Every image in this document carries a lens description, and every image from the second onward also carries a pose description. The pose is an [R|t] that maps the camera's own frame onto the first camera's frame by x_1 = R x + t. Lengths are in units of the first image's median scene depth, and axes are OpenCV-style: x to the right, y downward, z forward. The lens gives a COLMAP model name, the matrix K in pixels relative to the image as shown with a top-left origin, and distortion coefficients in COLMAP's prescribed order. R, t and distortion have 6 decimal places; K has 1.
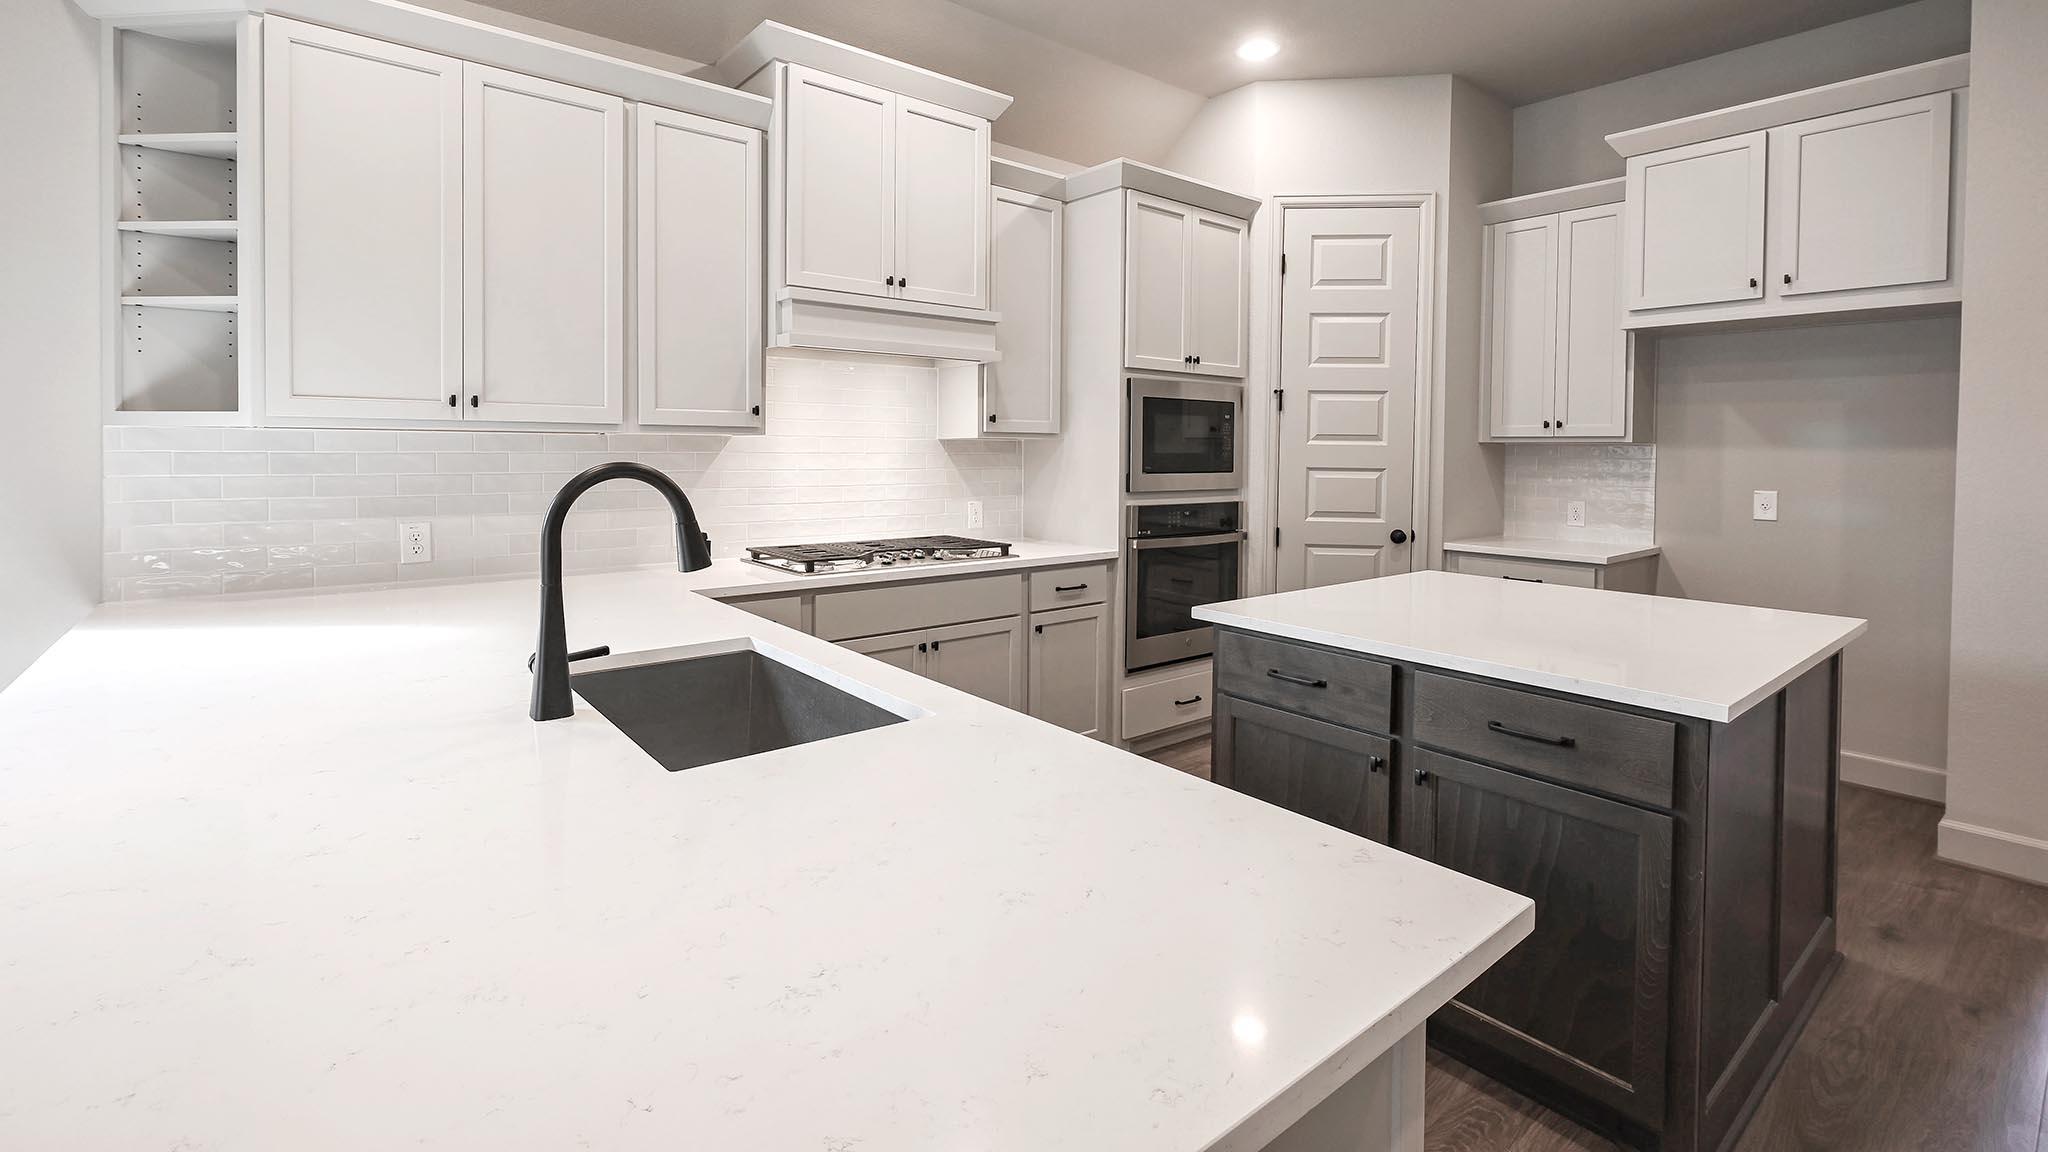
lens RADIAL K [[910.3, 0, 1019.7], [0, 910.3, 471.3], [0, 0, 1]] dist [-0.001620, -0.000275]
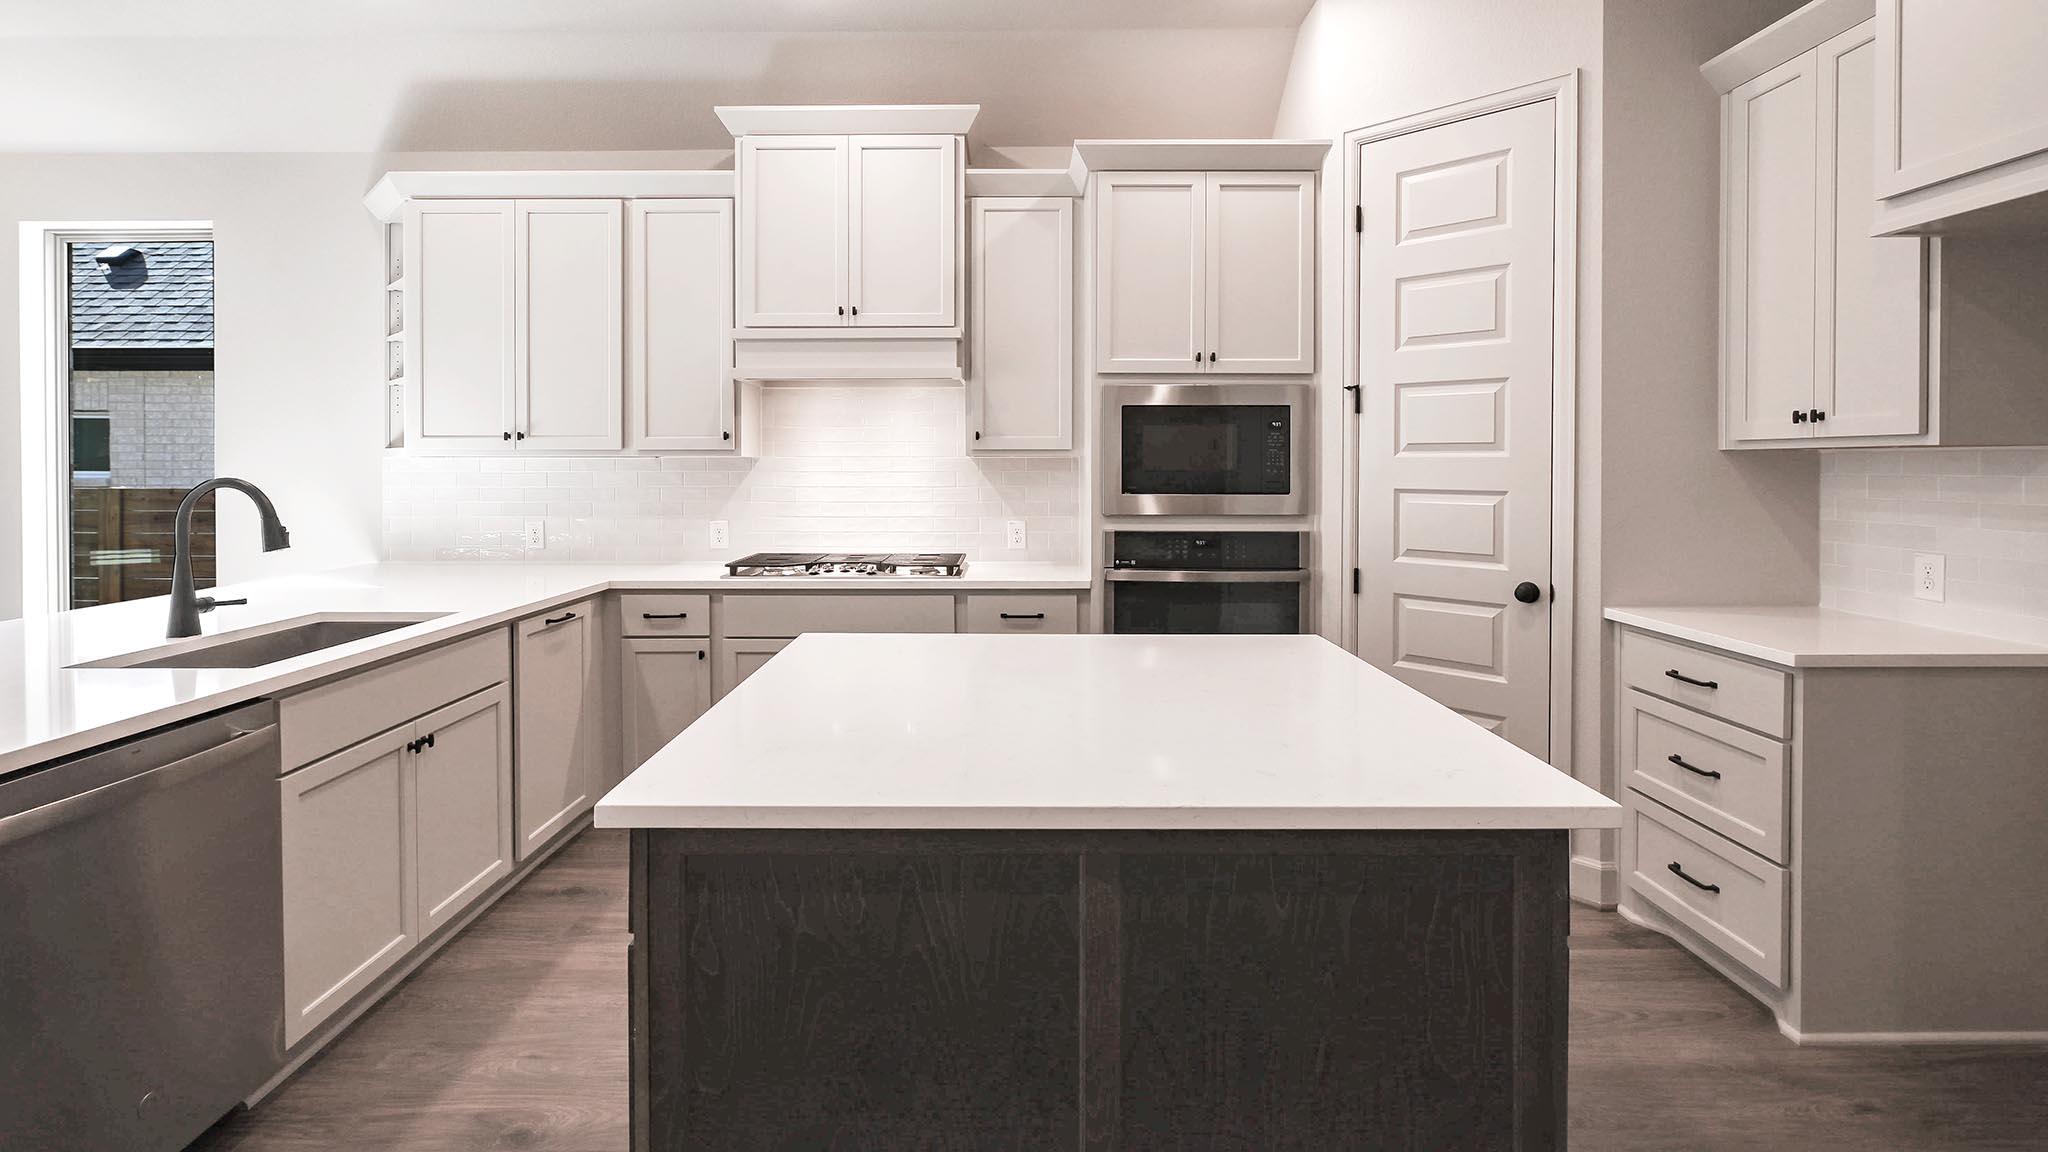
lens RADIAL K [[910.3, 0, 1019.7], [0, 910.3, 471.3], [0, 0, 1]] dist [-0.001620, -0.000275]
pose [[0.774395, -0.003678, -0.632692, 0.577365], [-0.009012, 0.999818, -0.016842, -0.003269], [0.632639, 0.018744, 0.774220, 0.253049]]
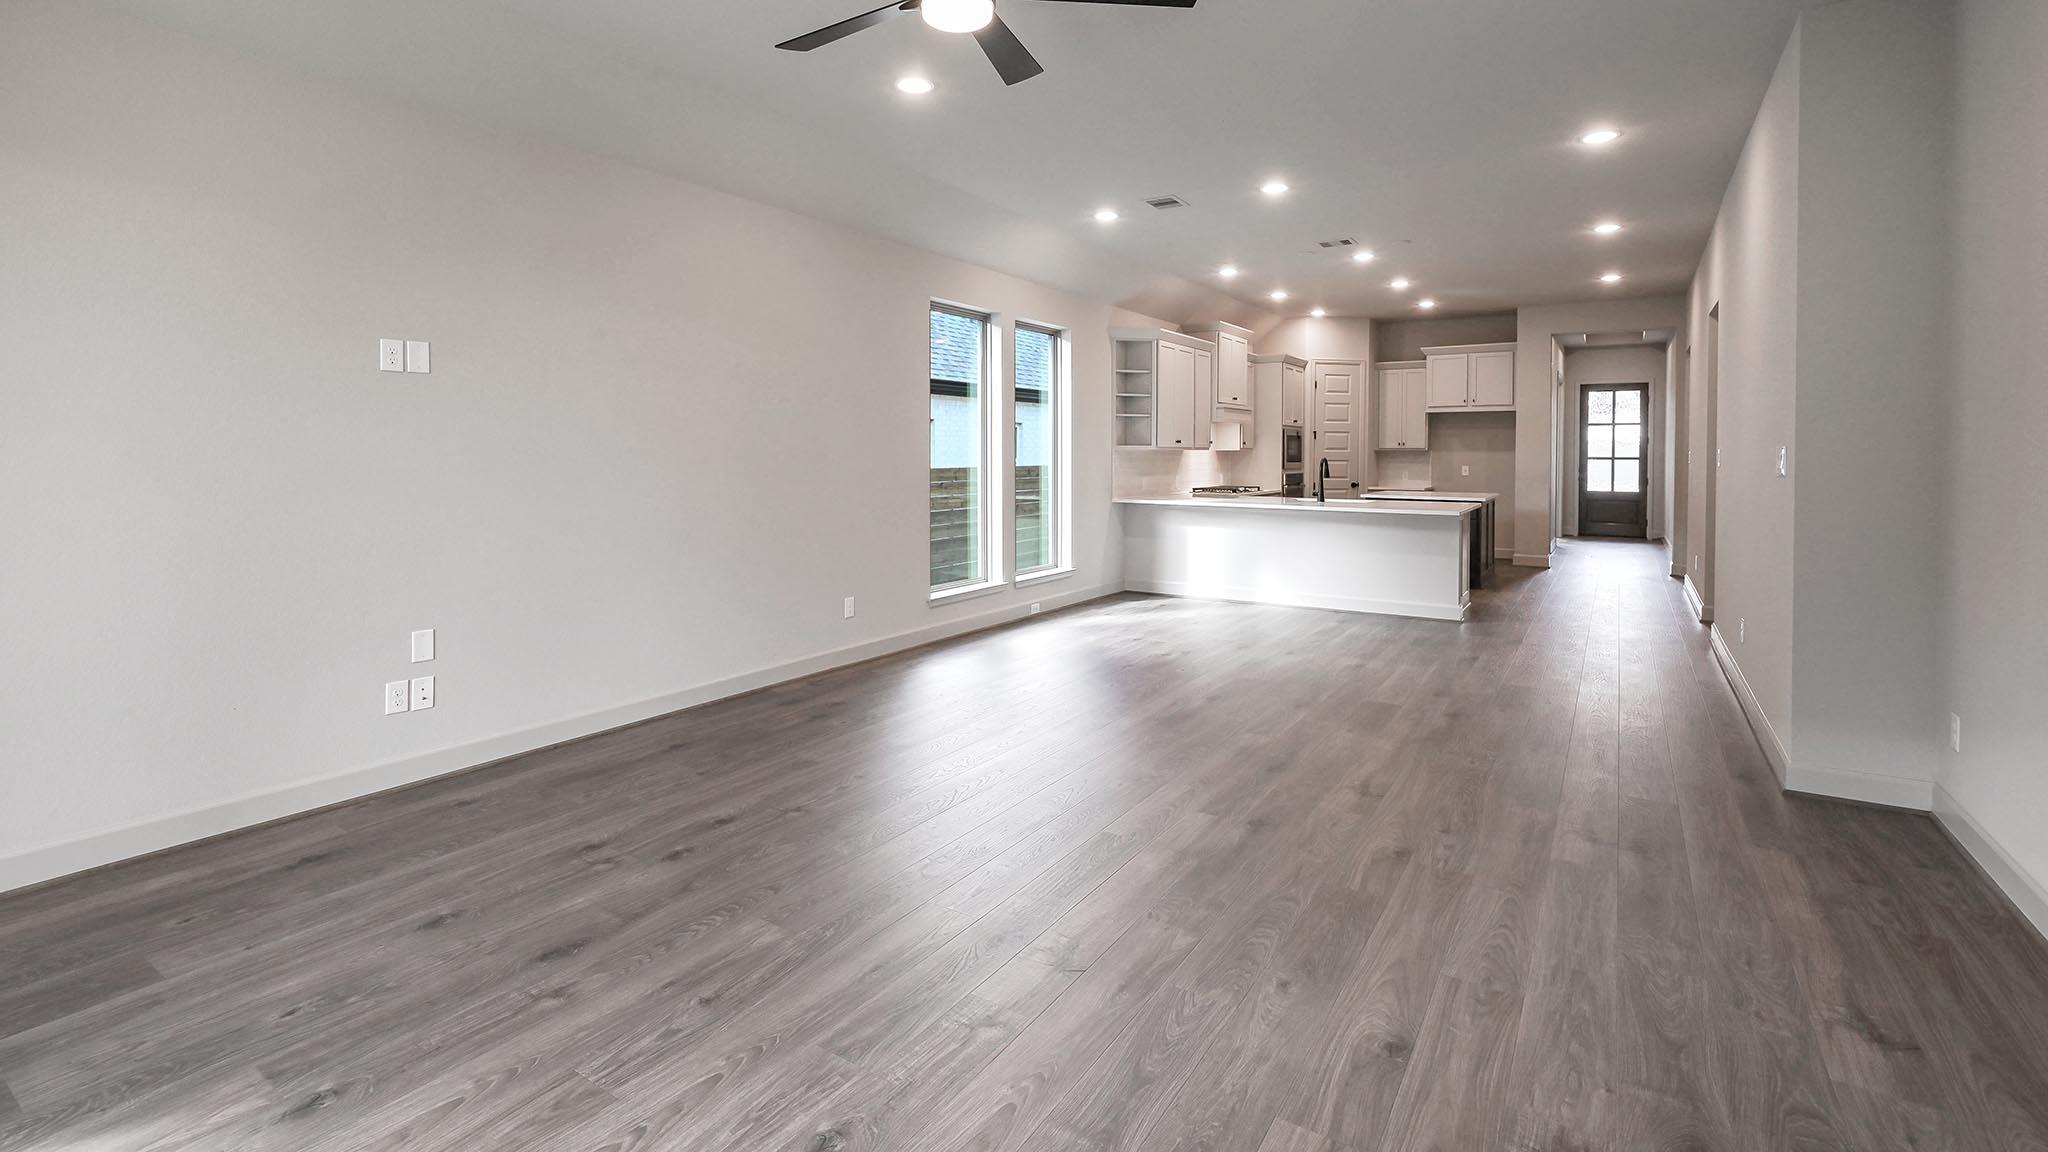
lens RADIAL K [[910.3, 0, 1019.7], [0, 910.3, 471.3], [0, 0, 1]] dist [-0.001620, -0.000275]
pose [[0.952539, -0.012688, 0.304152, -1.438052], [0.013096, 0.999914, 0.000700, 0.016414], [-0.304135, 0.003316, 0.952623, -1.362994]]
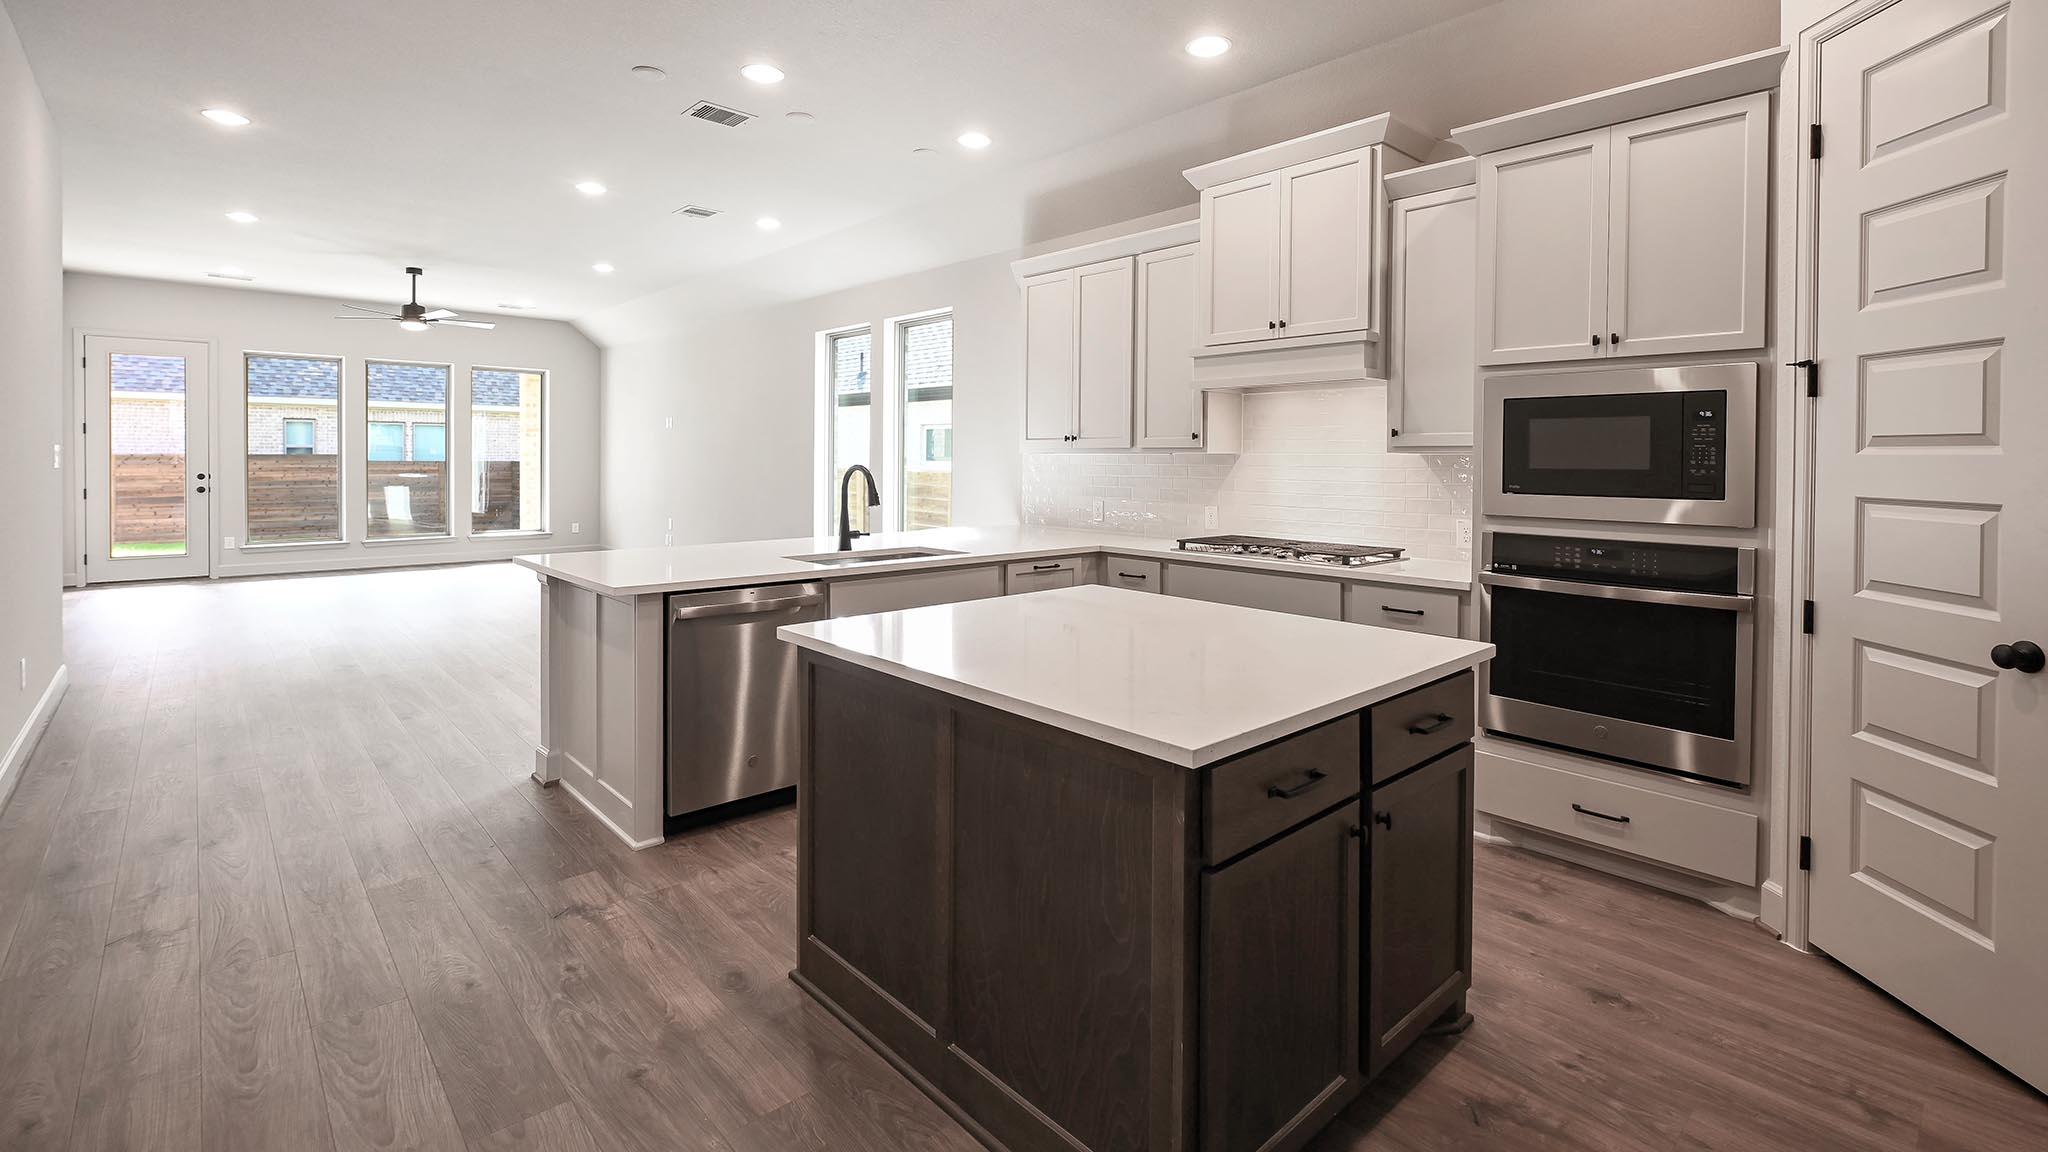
lens RADIAL K [[915.2, 0, 1027.3], [0, 915.2, 465.8], [0, 0, 1]] dist [-0.001108, -0.000276]
pose [[0.060203, 0.002055, -0.998184, 0.879472], [-0.028315, 0.999599, 0.000350, -0.009817], [0.997784, 0.028243, 0.060237, 0.498861]]
